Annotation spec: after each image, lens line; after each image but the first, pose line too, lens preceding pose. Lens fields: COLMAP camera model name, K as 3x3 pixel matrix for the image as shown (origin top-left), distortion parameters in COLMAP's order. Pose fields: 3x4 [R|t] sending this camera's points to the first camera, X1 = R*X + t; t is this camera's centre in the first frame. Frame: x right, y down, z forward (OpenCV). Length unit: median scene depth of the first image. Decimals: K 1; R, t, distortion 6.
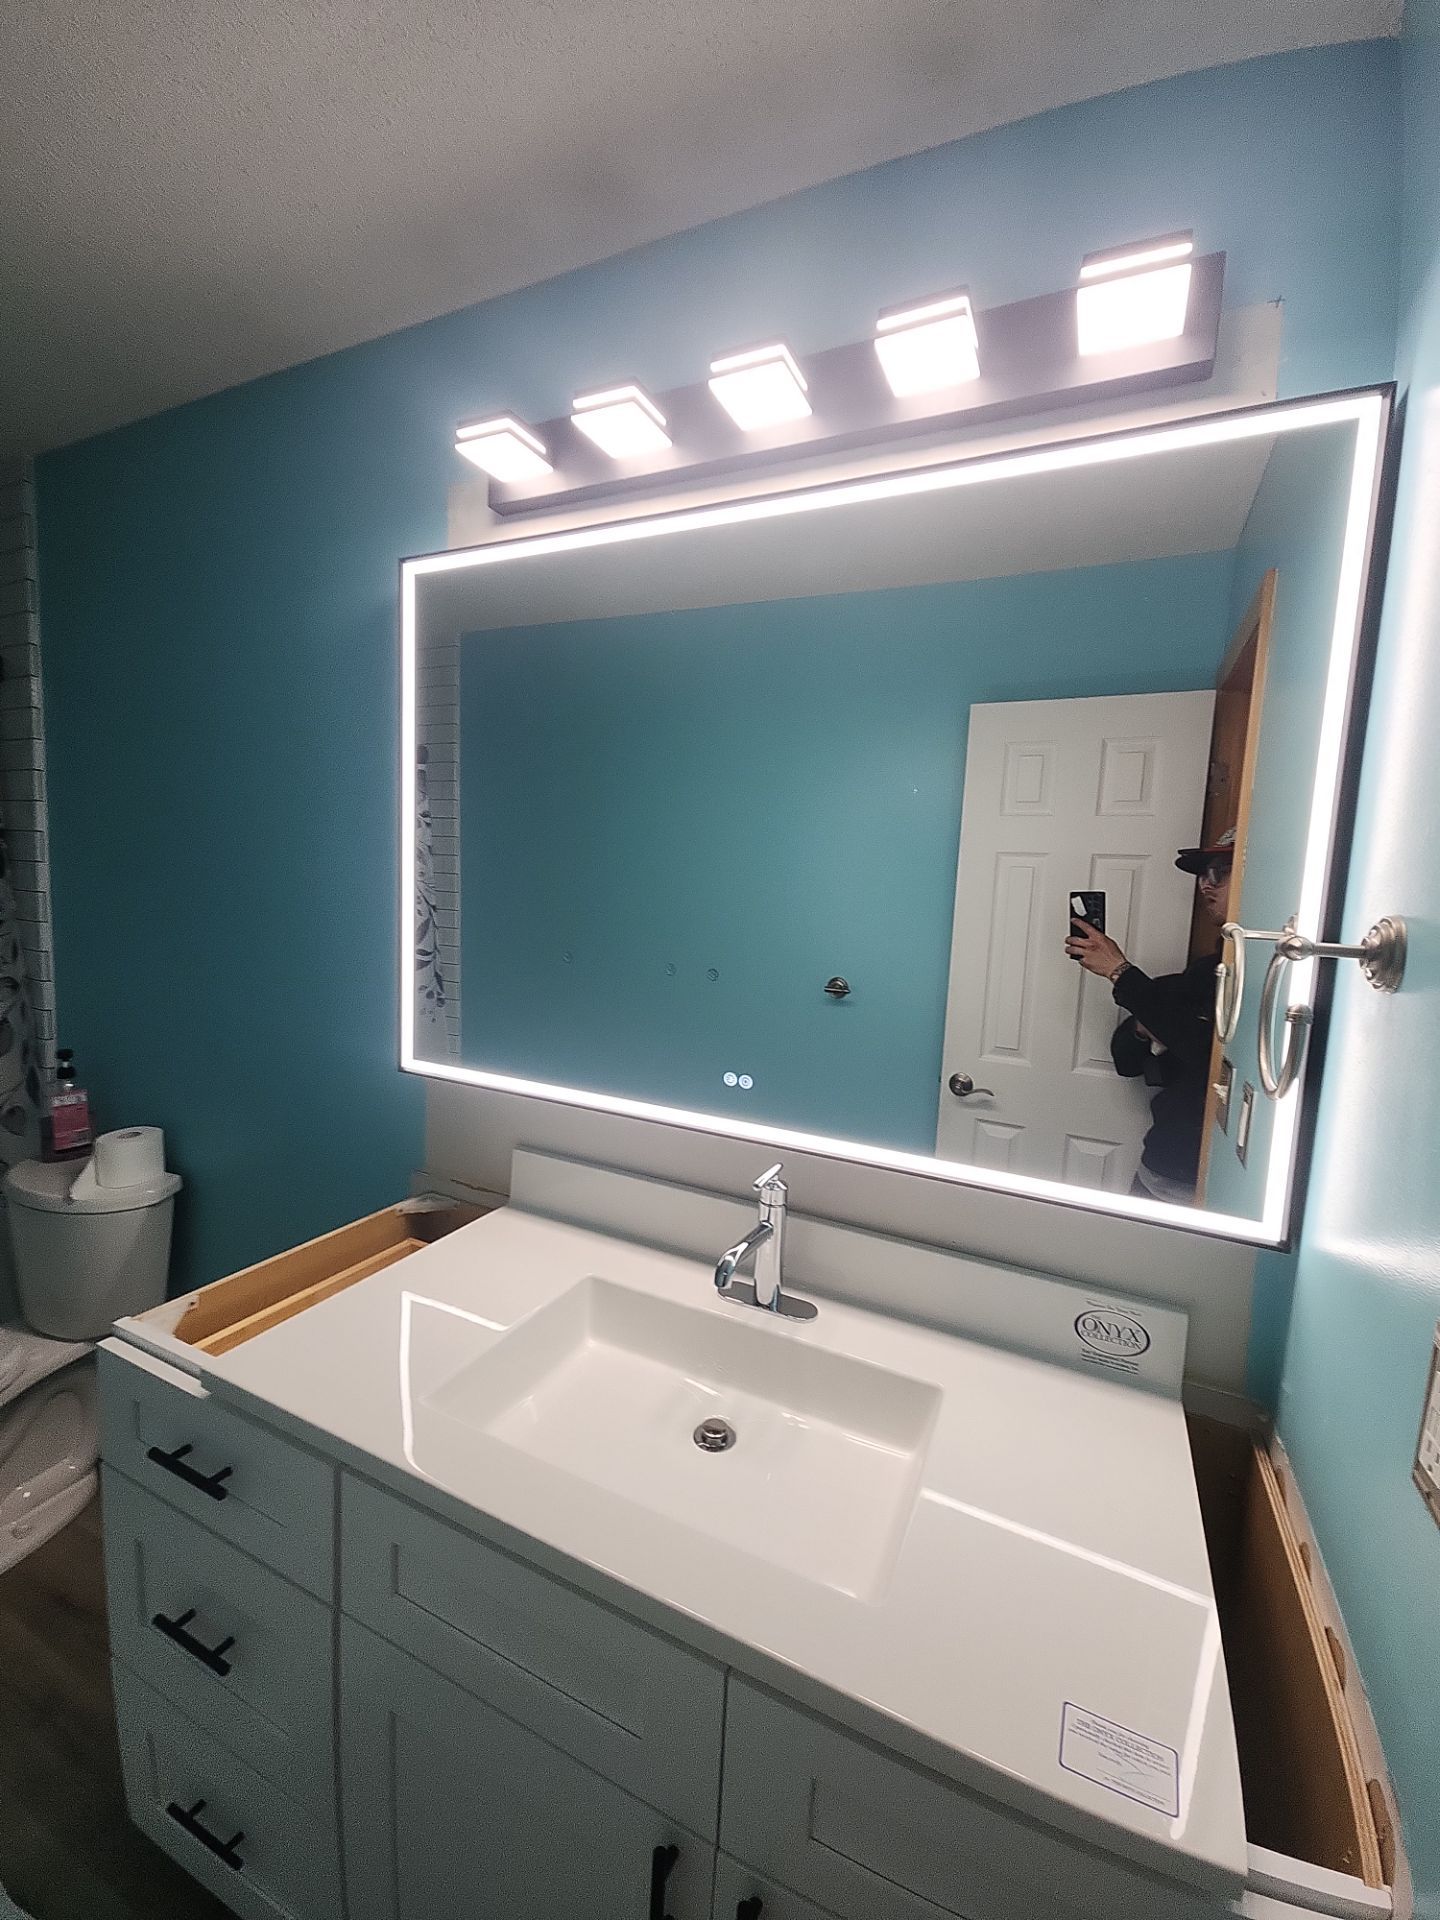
lens RADIAL K [[782.3, 0, 713.2], [0, 782.3, 960.8], [0, 0, 1]] dist [0.002992, 0.000117]
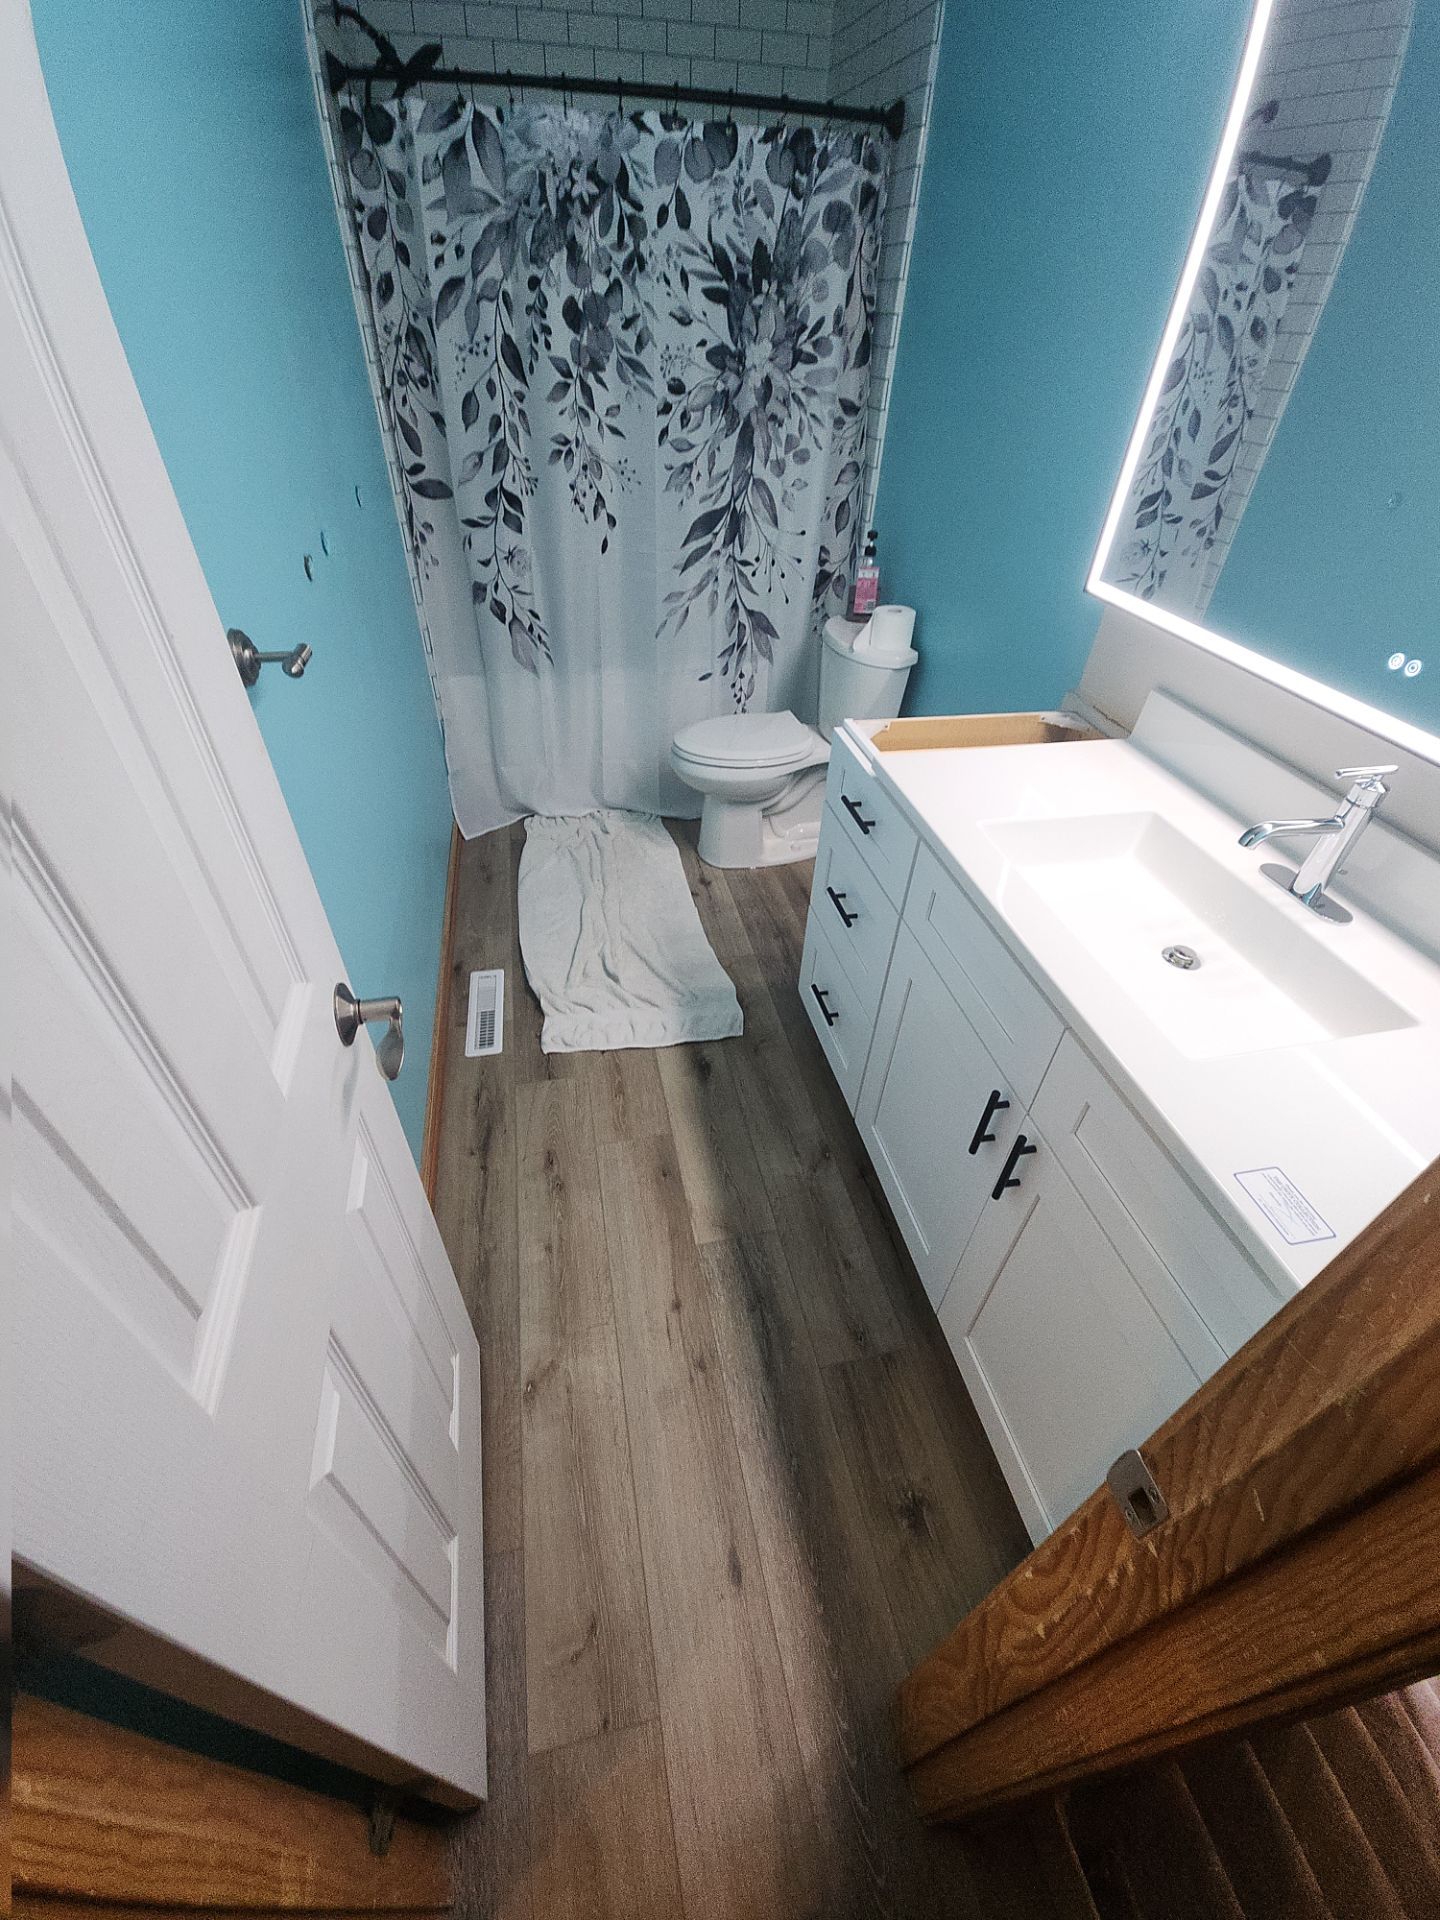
lens RADIAL K [[778.5, 0, 720.3], [0, 778.5, 965.0], [0, 0, 1]] dist [-0.000446, 0.000031]
pose [[0.613570, 0.490066, -0.619166, 0.267020], [-0.093516, 0.823691, 0.559274, 0.012998], [0.784083, -0.285252, 0.551221, -0.182497]]
